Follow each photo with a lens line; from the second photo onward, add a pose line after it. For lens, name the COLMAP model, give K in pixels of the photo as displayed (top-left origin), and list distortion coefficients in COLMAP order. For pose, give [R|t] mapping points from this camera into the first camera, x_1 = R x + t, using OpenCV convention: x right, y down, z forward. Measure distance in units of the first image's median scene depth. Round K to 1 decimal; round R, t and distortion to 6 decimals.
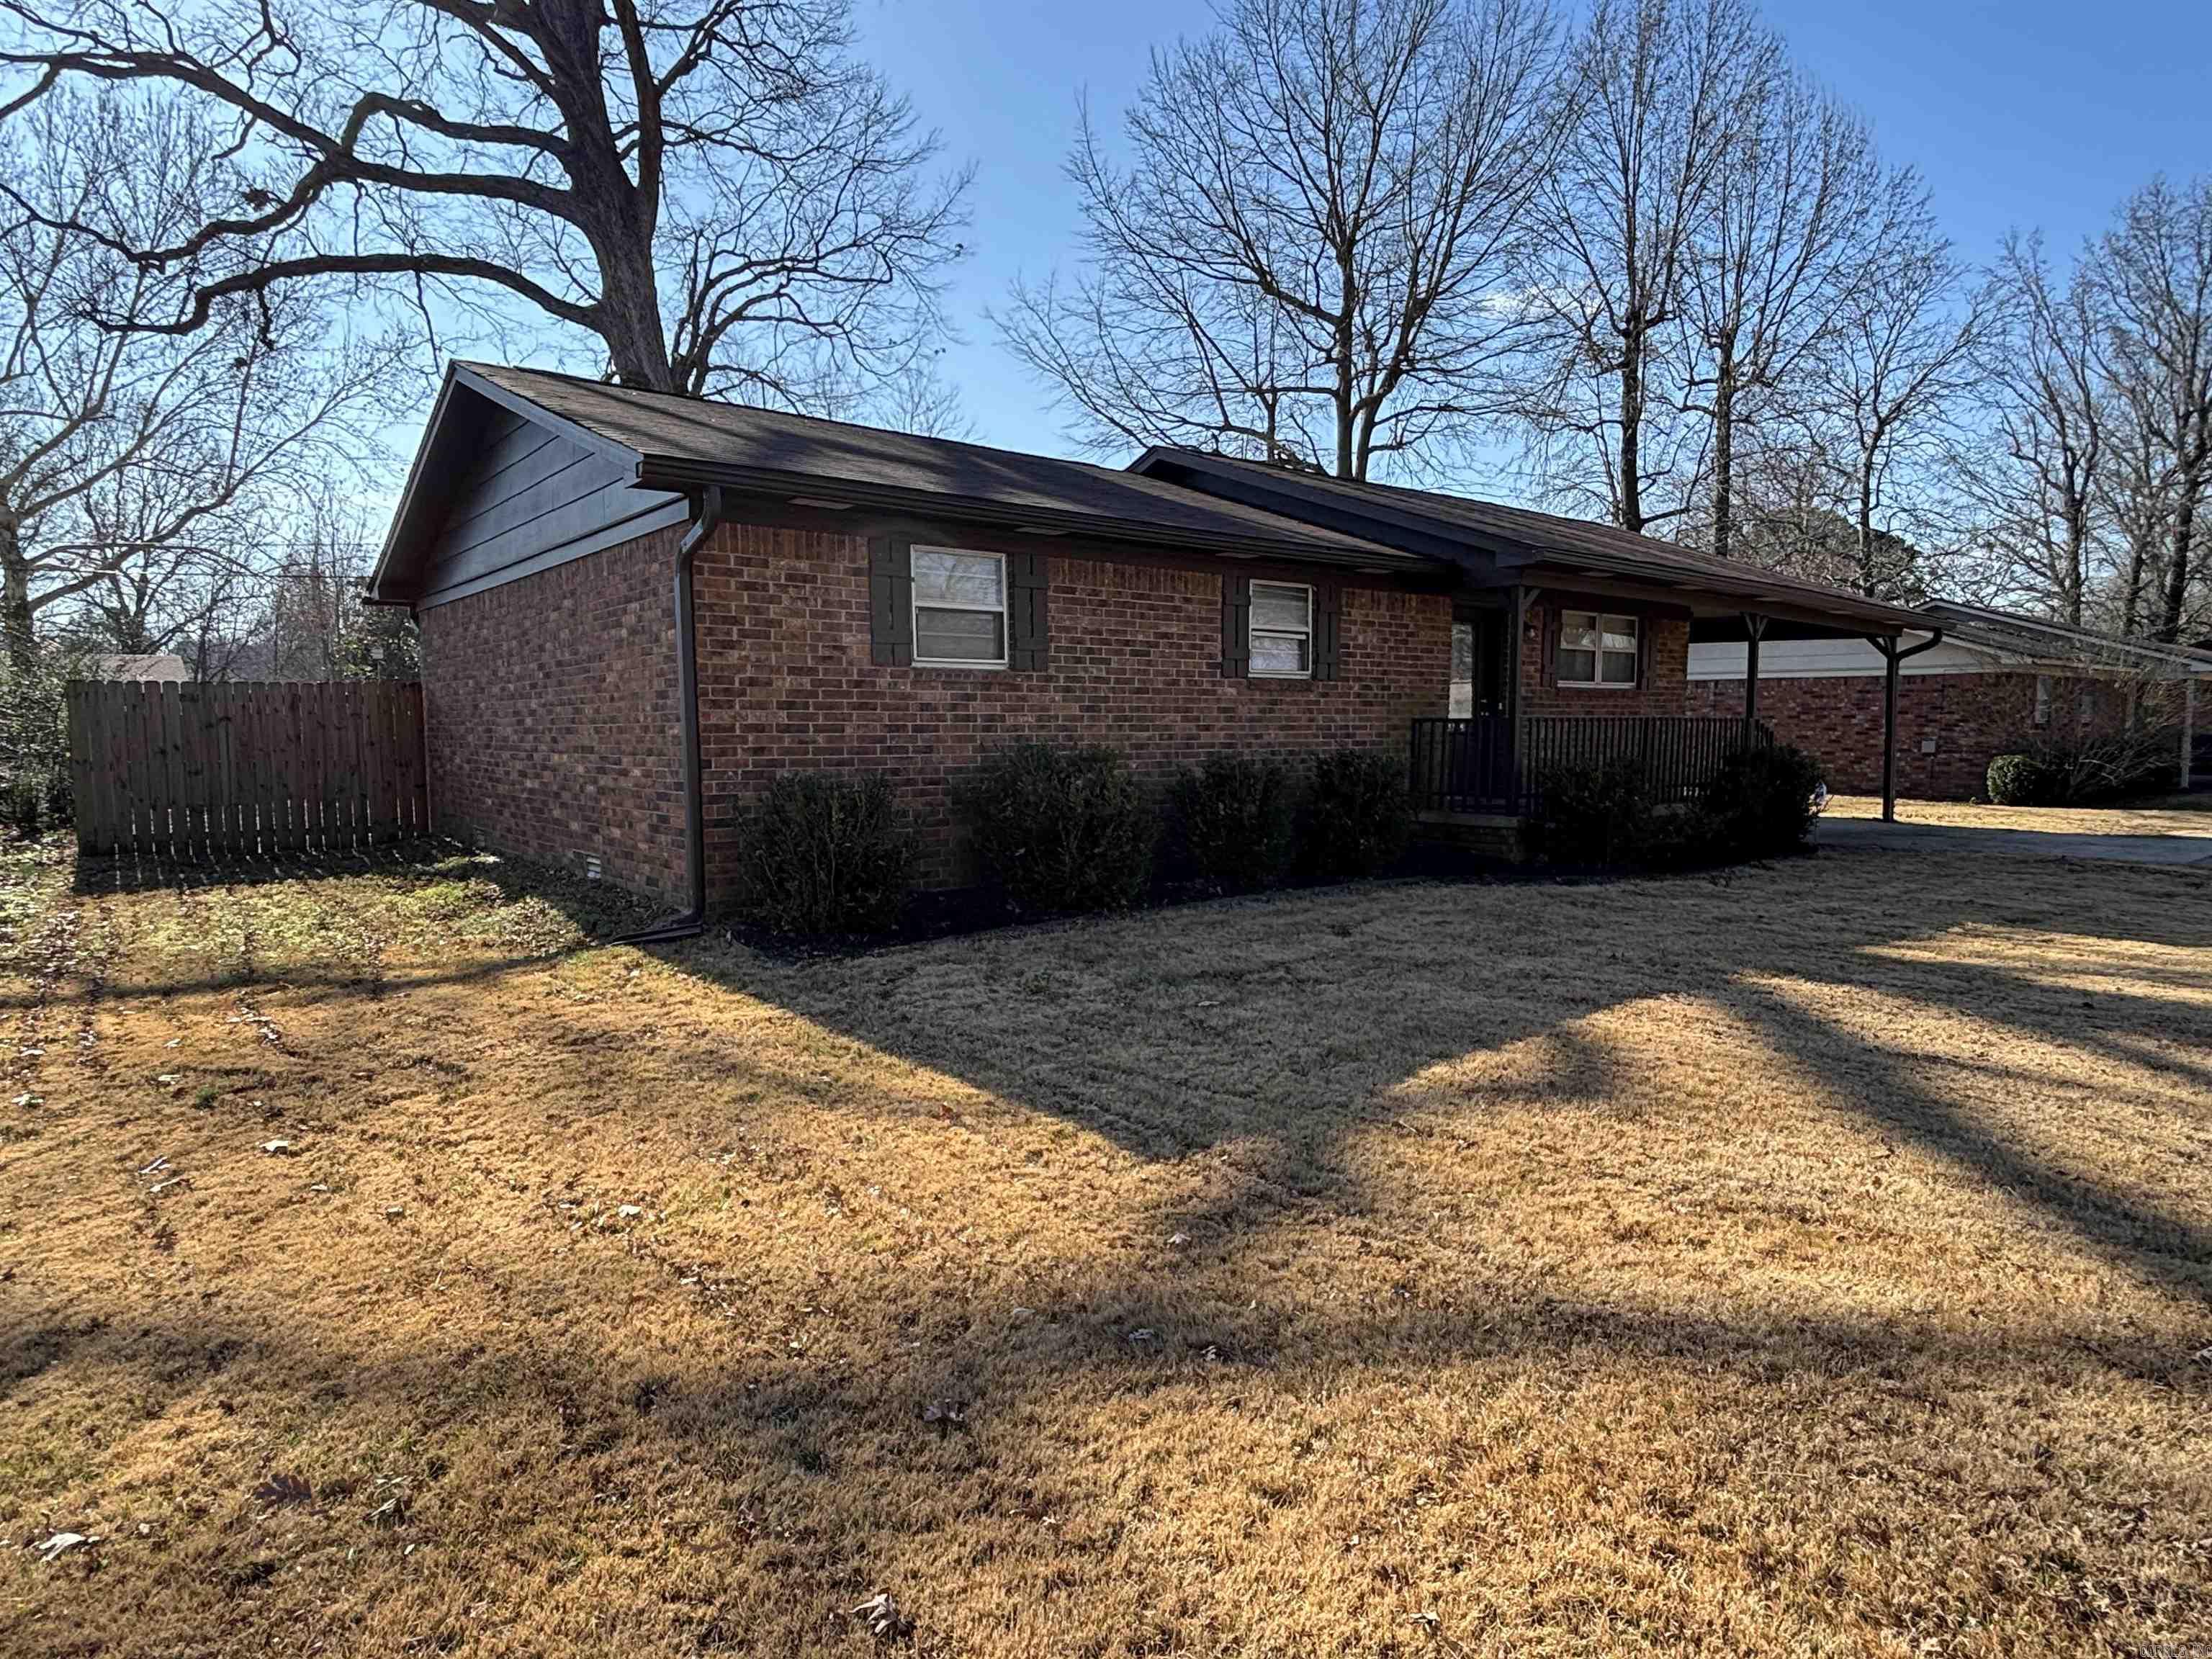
lens RADIAL K [[1282.8, 0, 1106.0], [0, 1282.8, 829.5], [0, 0, 1]] dist [0.013596, -0.000940]
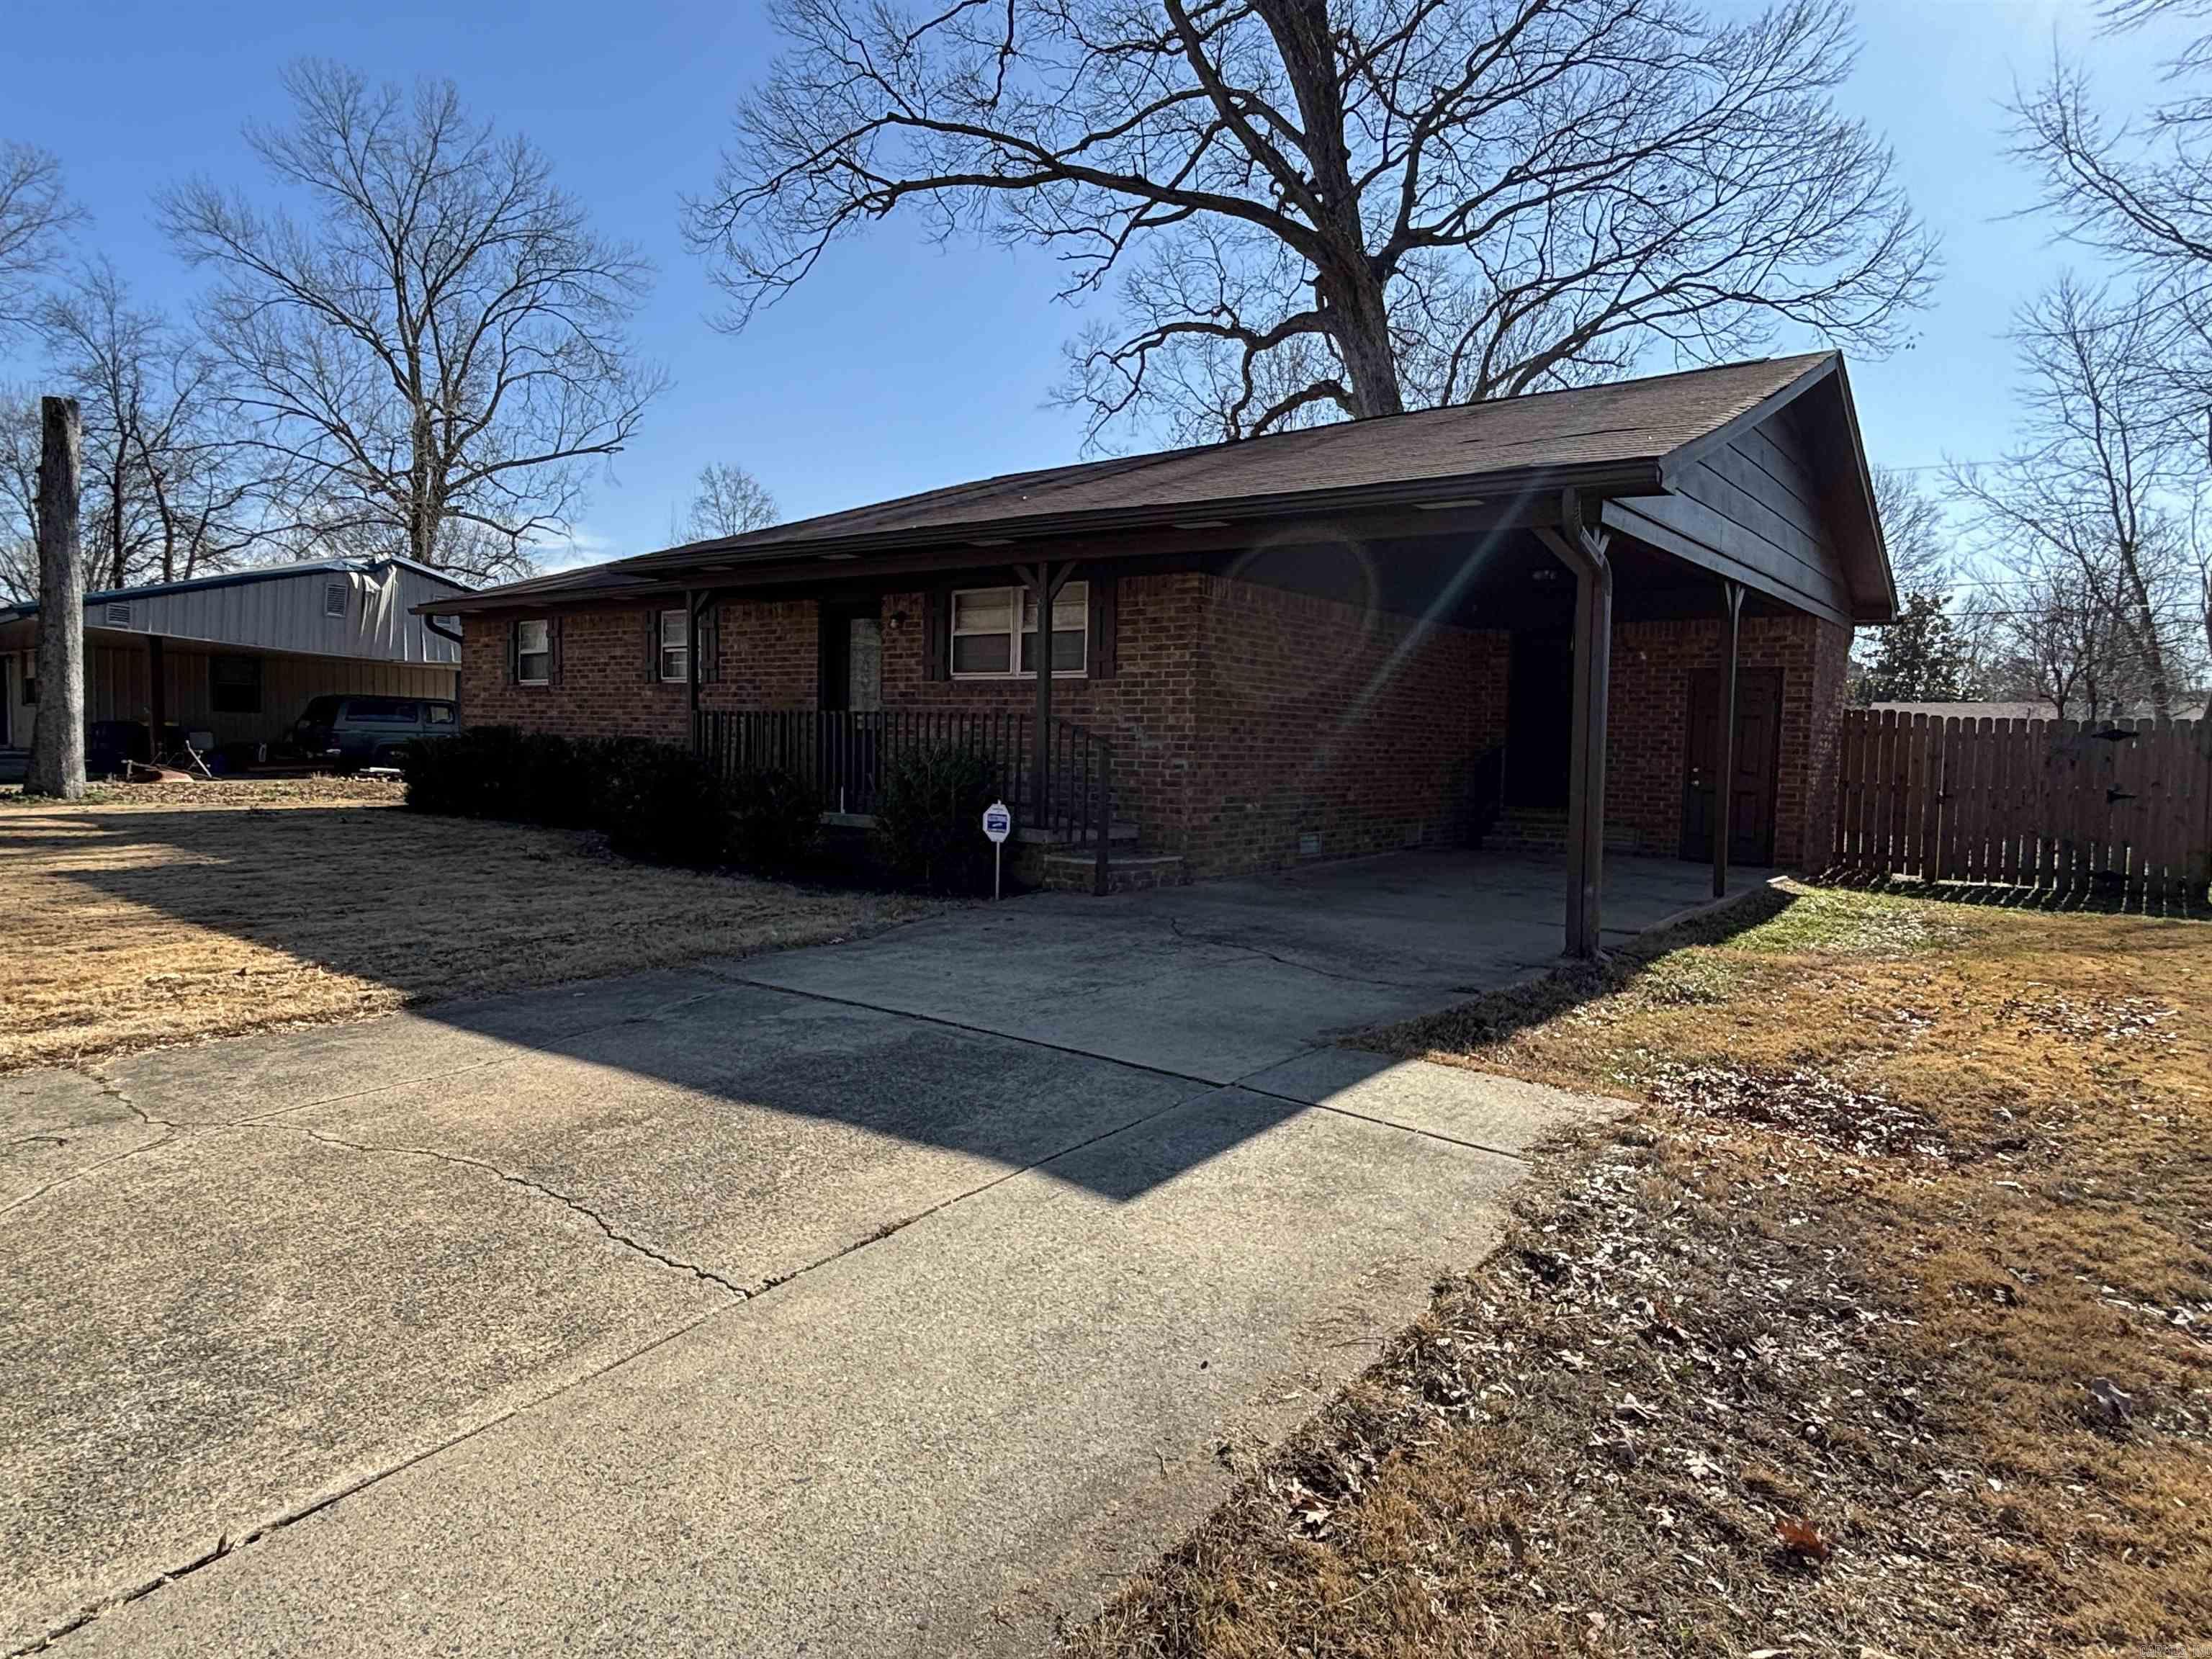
lens RADIAL K [[1282.8, 0, 1106.0], [0, 1282.8, 829.5], [0, 0, 1]] dist [0.013596, -0.000940]
pose [[0.235495, 0.067523, -0.969527, 0.748367], [-0.104675, 0.993543, 0.043770, -0.035539], [0.966222, 0.091177, 0.241042, 0.549944]]
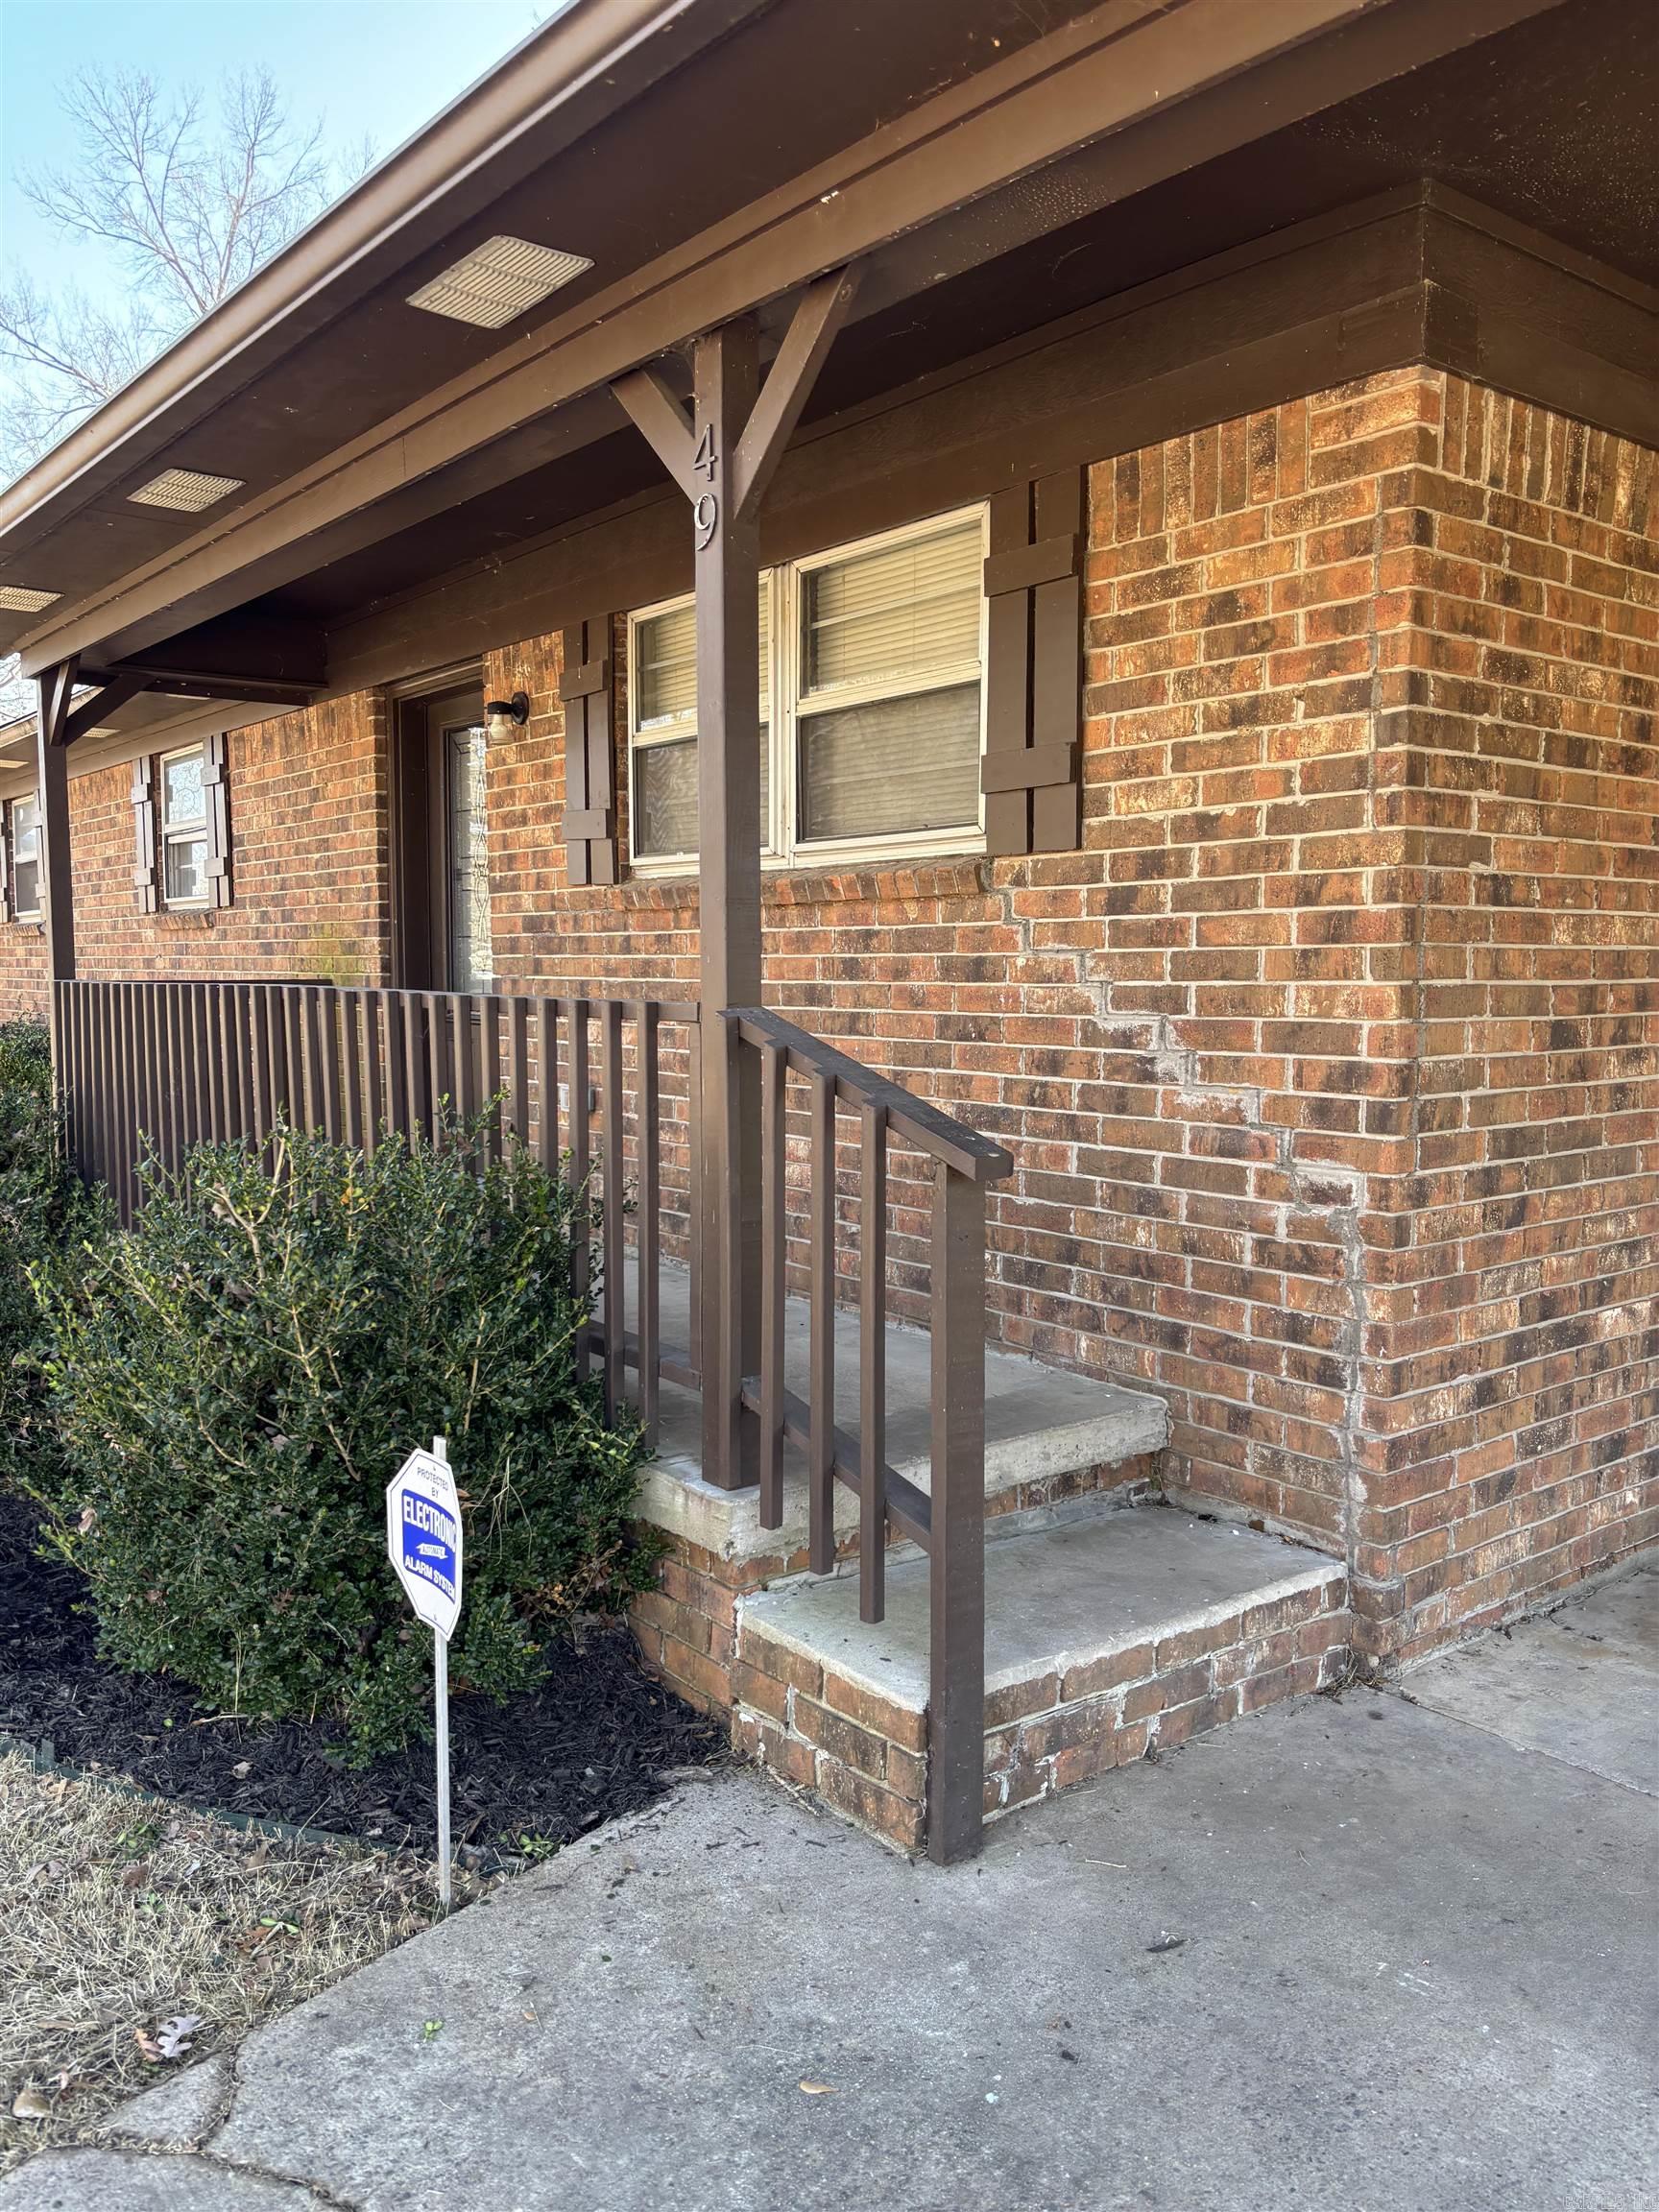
lens RADIAL K [[1691.6, 0, 803.2], [0, 1691.6, 1117.1], [0, 0, 1]] dist [0.032426, -0.002958]
pose [[-0.007143, 0.085374, -0.996323, 0.456804], [-0.083562, 0.992813, 0.085672, -0.056054], [0.996477, 0.083866, 0.000043, 0.637011]]
